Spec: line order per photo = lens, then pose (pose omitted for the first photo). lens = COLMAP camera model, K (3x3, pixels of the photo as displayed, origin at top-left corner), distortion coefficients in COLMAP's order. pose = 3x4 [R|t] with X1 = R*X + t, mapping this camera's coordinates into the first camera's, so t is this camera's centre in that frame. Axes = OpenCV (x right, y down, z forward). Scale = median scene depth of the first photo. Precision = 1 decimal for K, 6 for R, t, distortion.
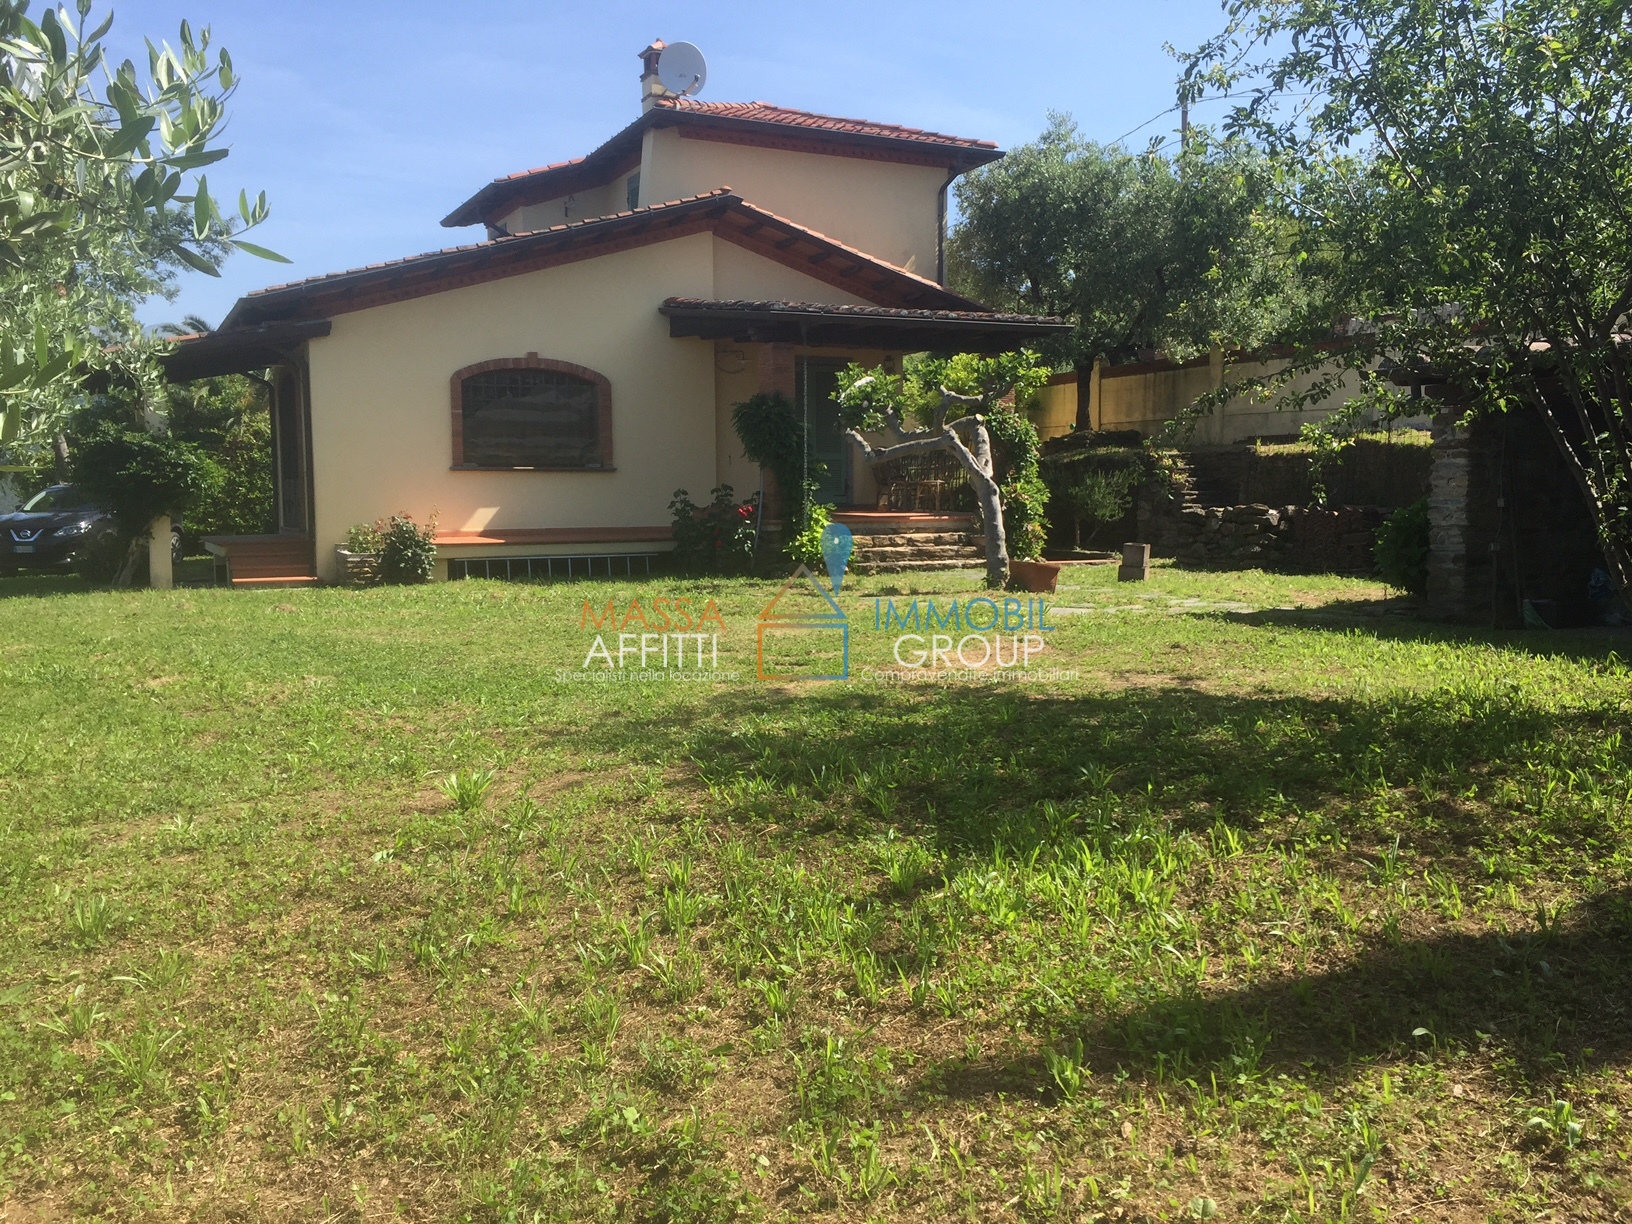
lens RADIAL K [[1381.6, 0, 819.2], [0, 1381.6, 619.3], [0, 0, 1]] dist [0.015341, -0.003248]
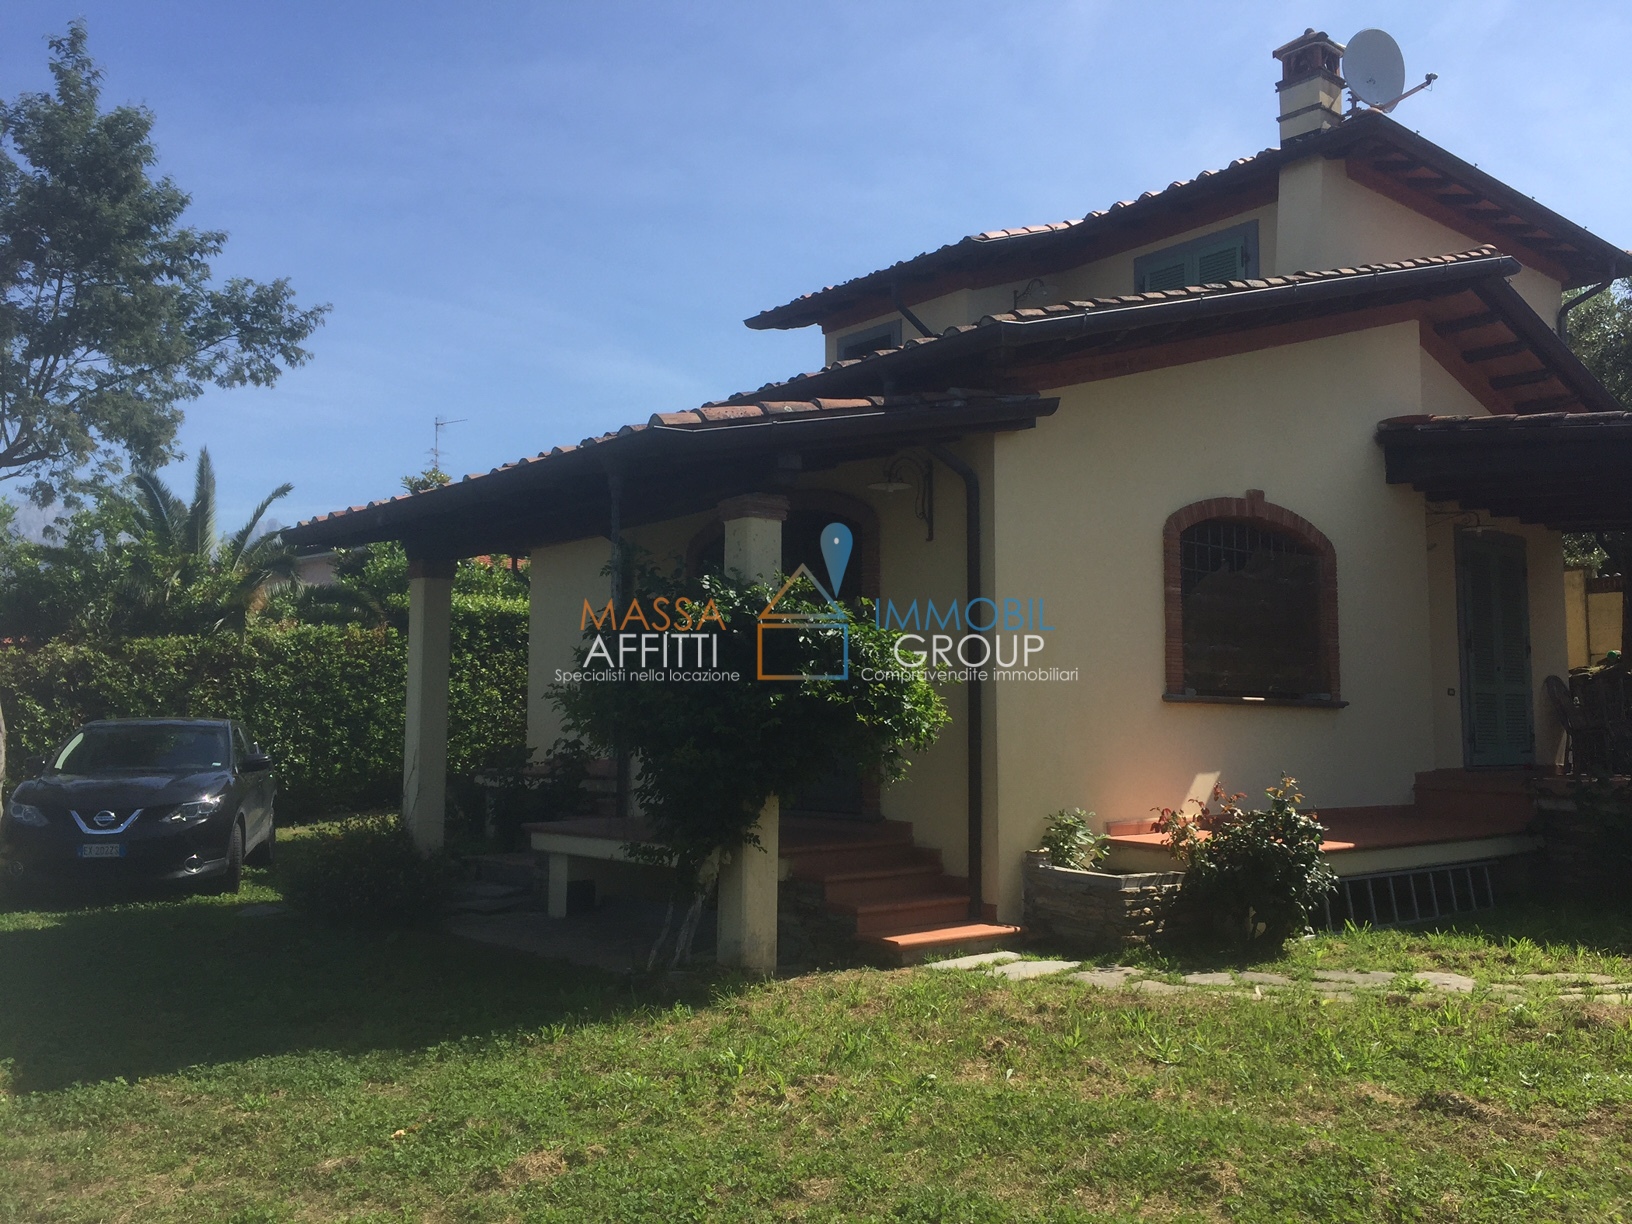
lens RADIAL K [[1381.6, 0, 814.5], [0, 1381.6, 602.0], [0, 0, 1]] dist [0.015341, -0.003248]
pose [[0.975152, 0.029277, 0.219593, -0.489842], [0.011570, 0.983146, -0.182457, -0.049924], [-0.221233, 0.180464, 0.958378, 0.509150]]
